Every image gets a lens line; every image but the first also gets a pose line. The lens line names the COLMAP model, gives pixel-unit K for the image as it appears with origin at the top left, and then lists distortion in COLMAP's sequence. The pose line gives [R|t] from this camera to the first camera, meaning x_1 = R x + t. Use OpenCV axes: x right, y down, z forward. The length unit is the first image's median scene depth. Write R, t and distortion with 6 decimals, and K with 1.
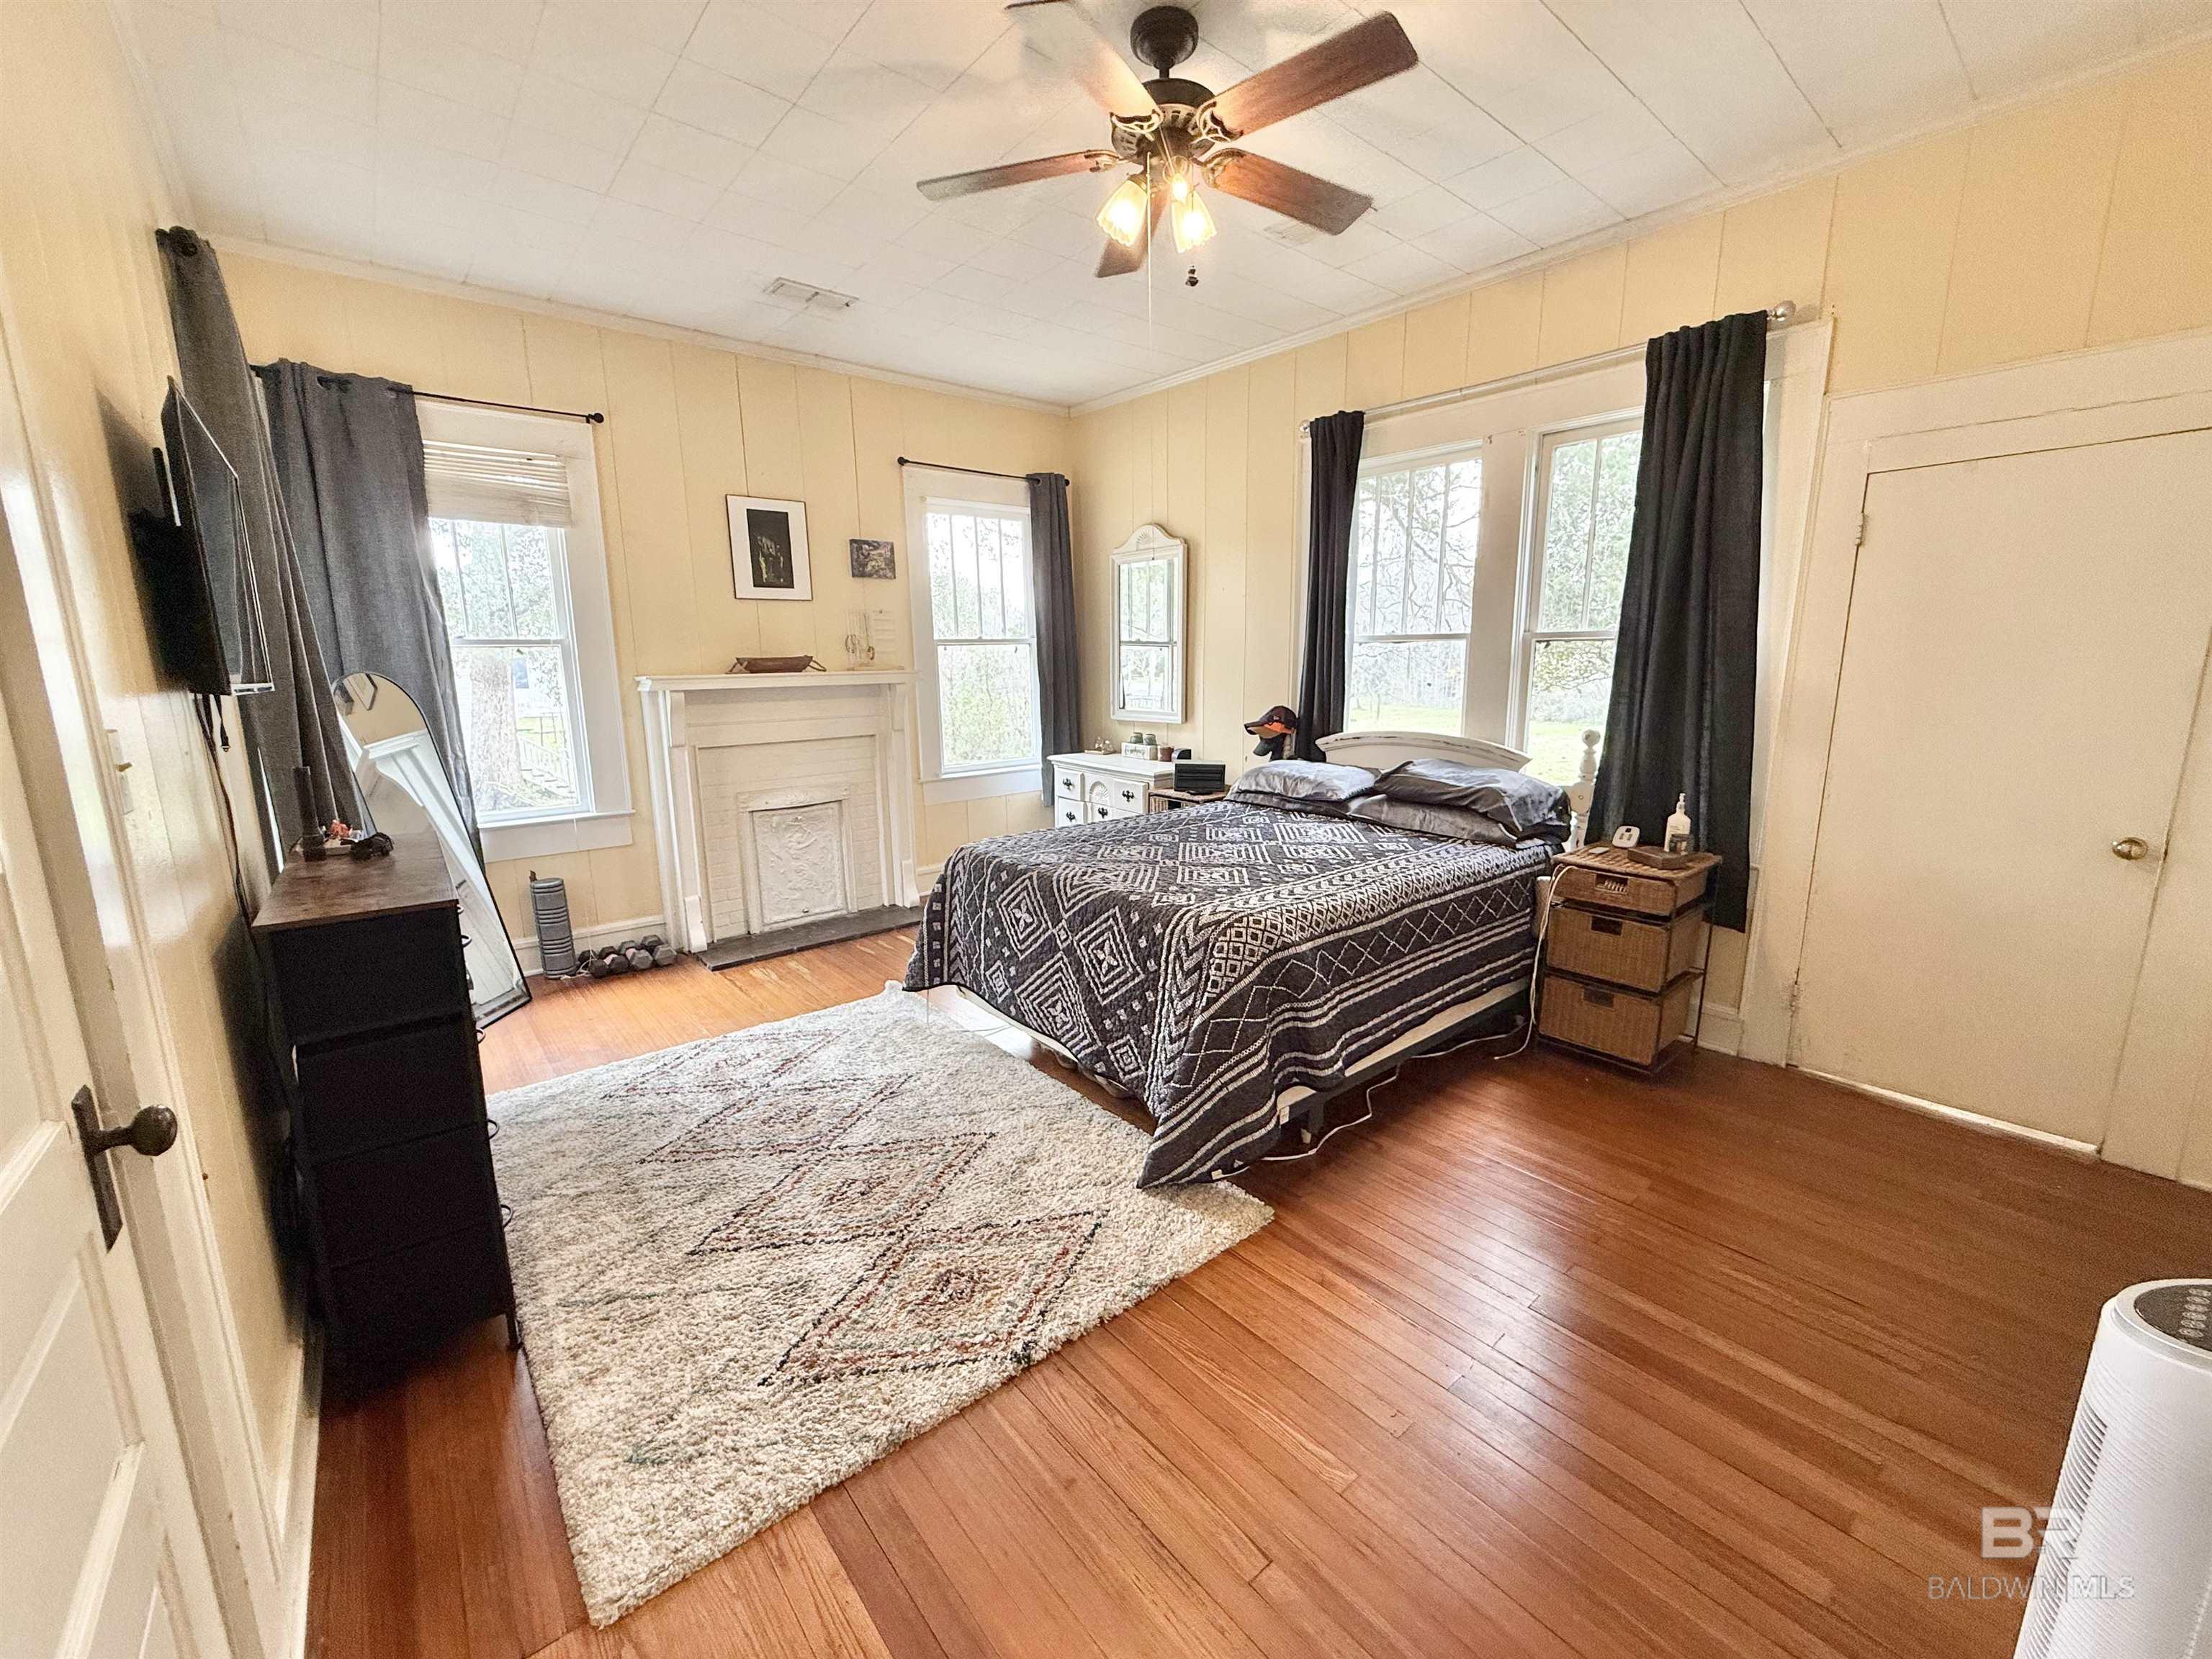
lens RADIAL K [[882.9, 0, 1104.7], [0, 882.9, 829.1], [0, 0, 1]] dist [0.000194, -0.000590]
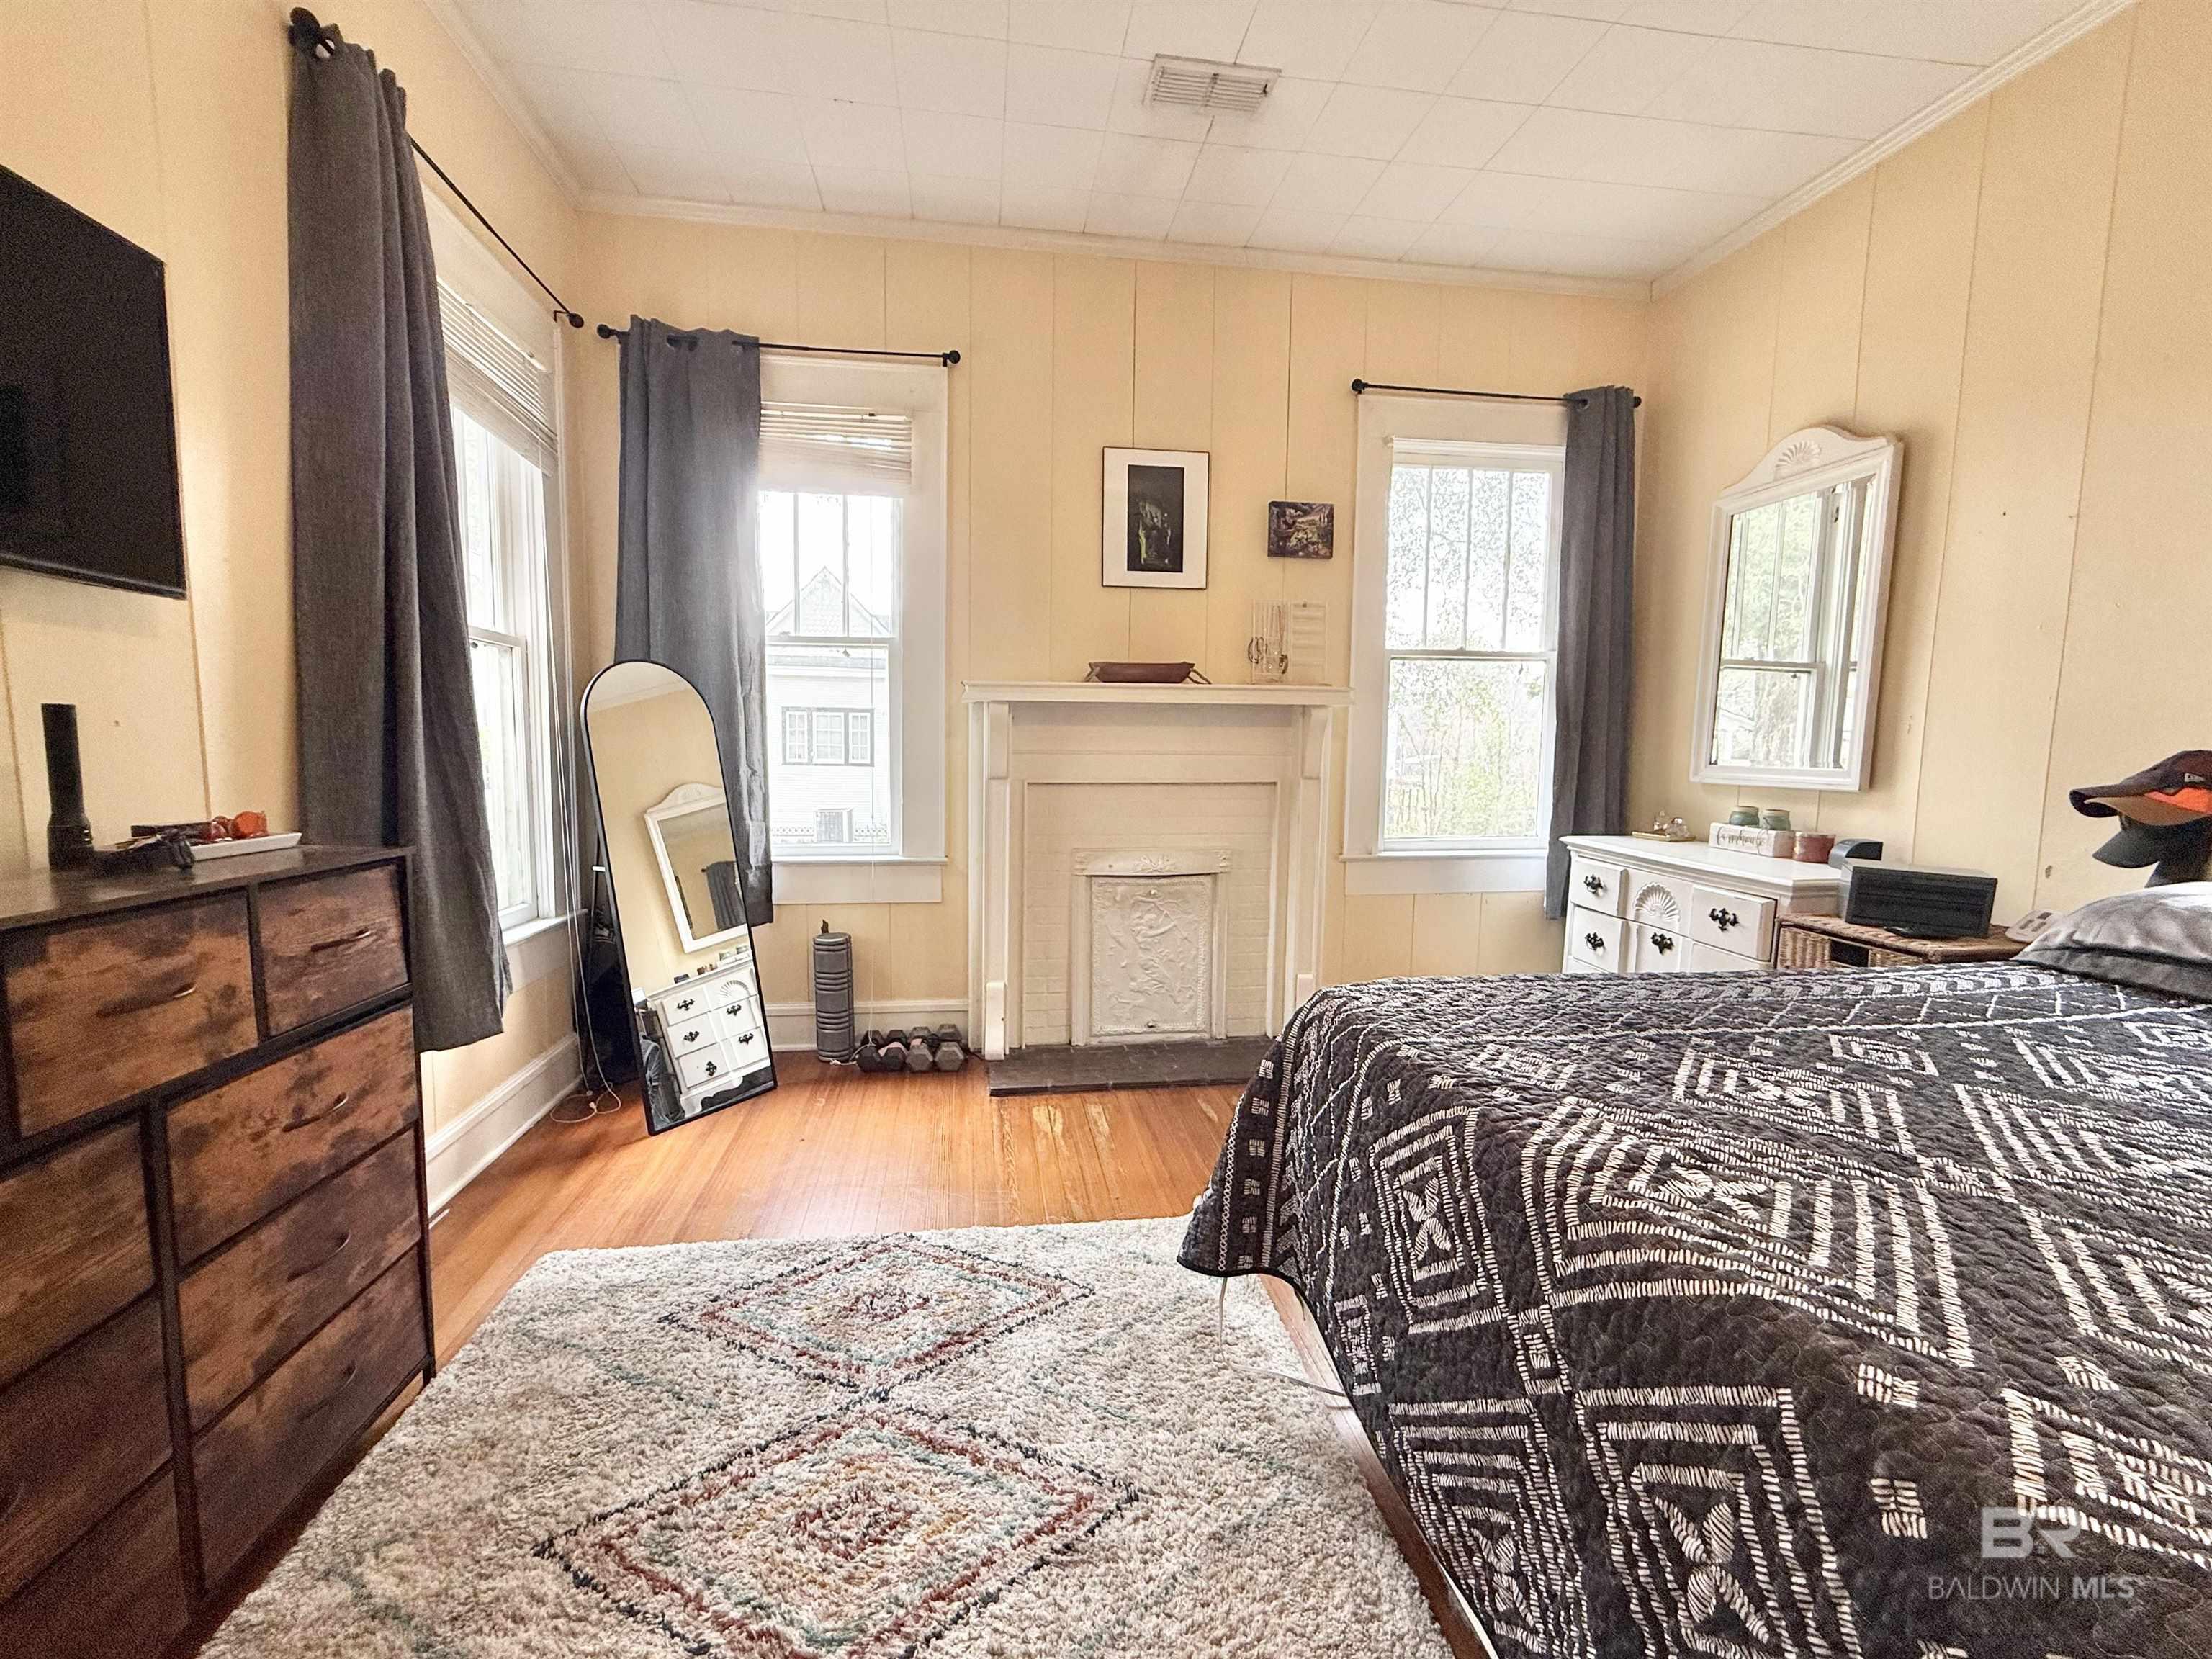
lens RADIAL K [[882.9, 0, 1097.6], [0, 882.9, 832.0], [0, 0, 1]] dist [0.000194, -0.000590]
pose [[0.846732, 0.075055, -0.526699, -0.017528], [-0.121469, 0.991123, -0.054041, -0.017182], [0.517968, 0.109736, 0.848332, 0.387044]]
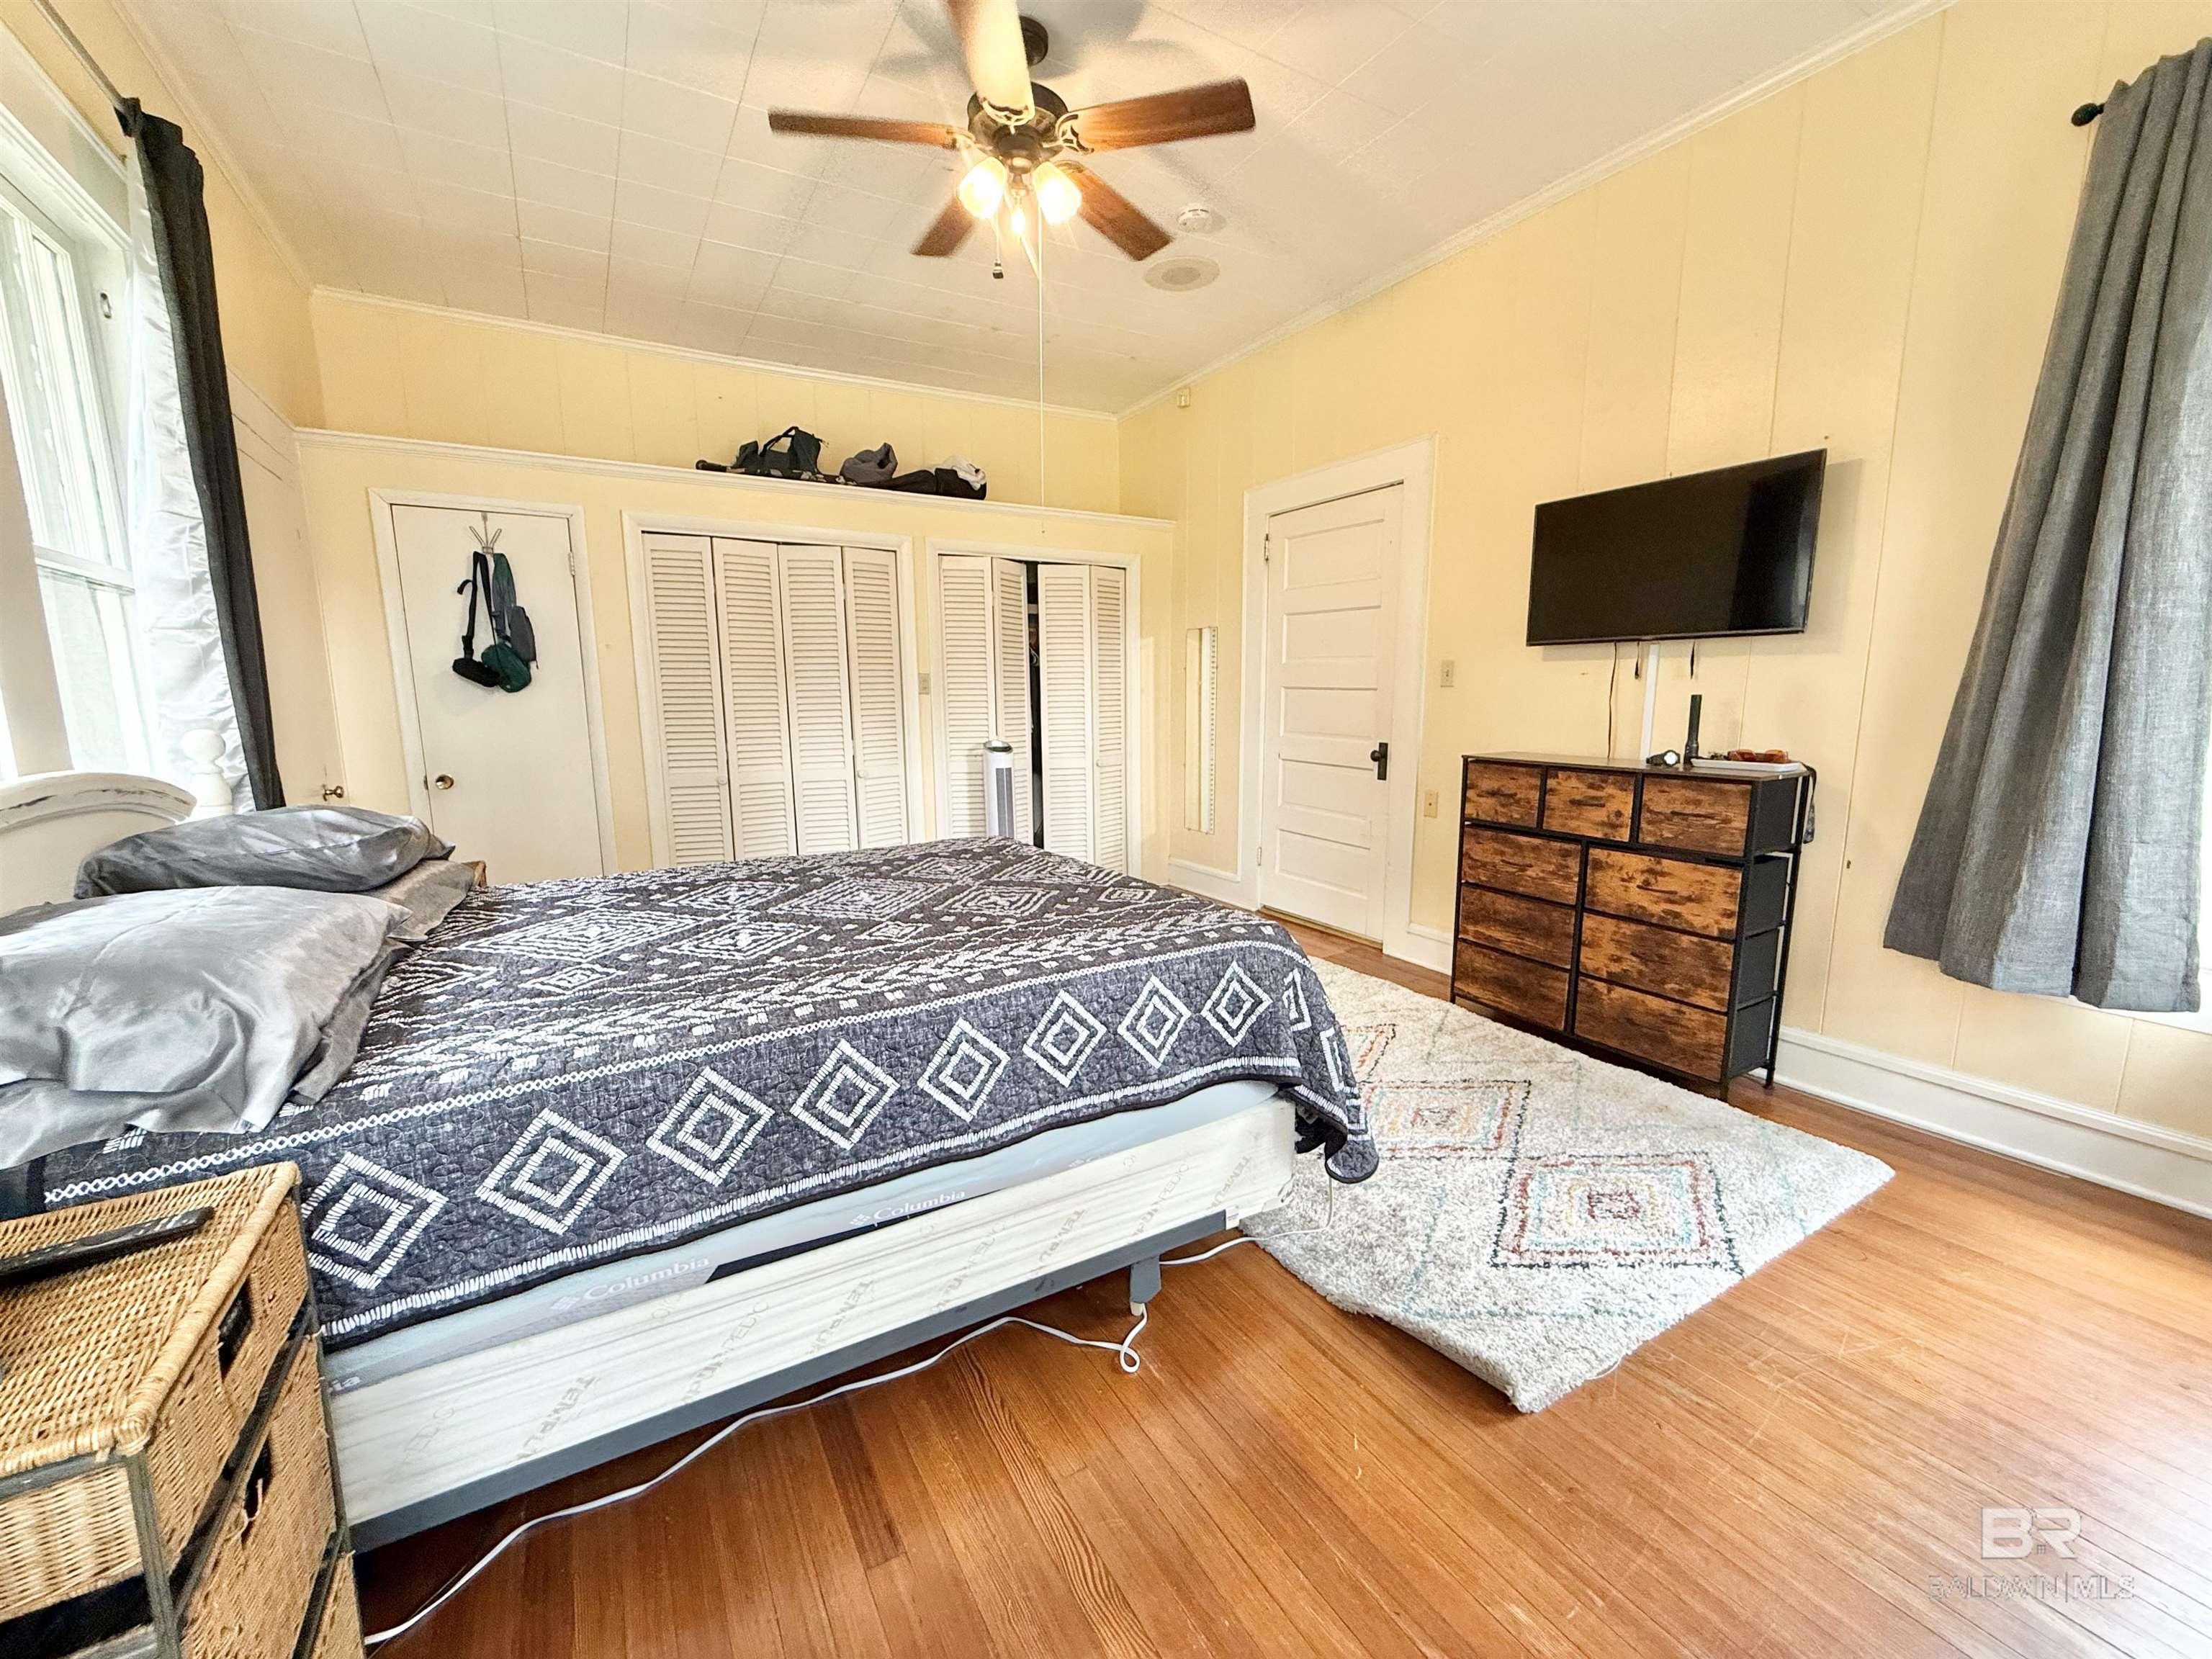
lens RADIAL K [[882.9, 0, 1106.0], [0, 882.9, 832.7], [0, 0, 1]] dist [0.000194, -0.000590]
pose [[-0.986611, -0.009055, 0.162837, -0.159573], [0.045726, 0.943051, 0.329491, -0.245937], [-0.156547, 0.332526, -0.930011, 1.533474]]
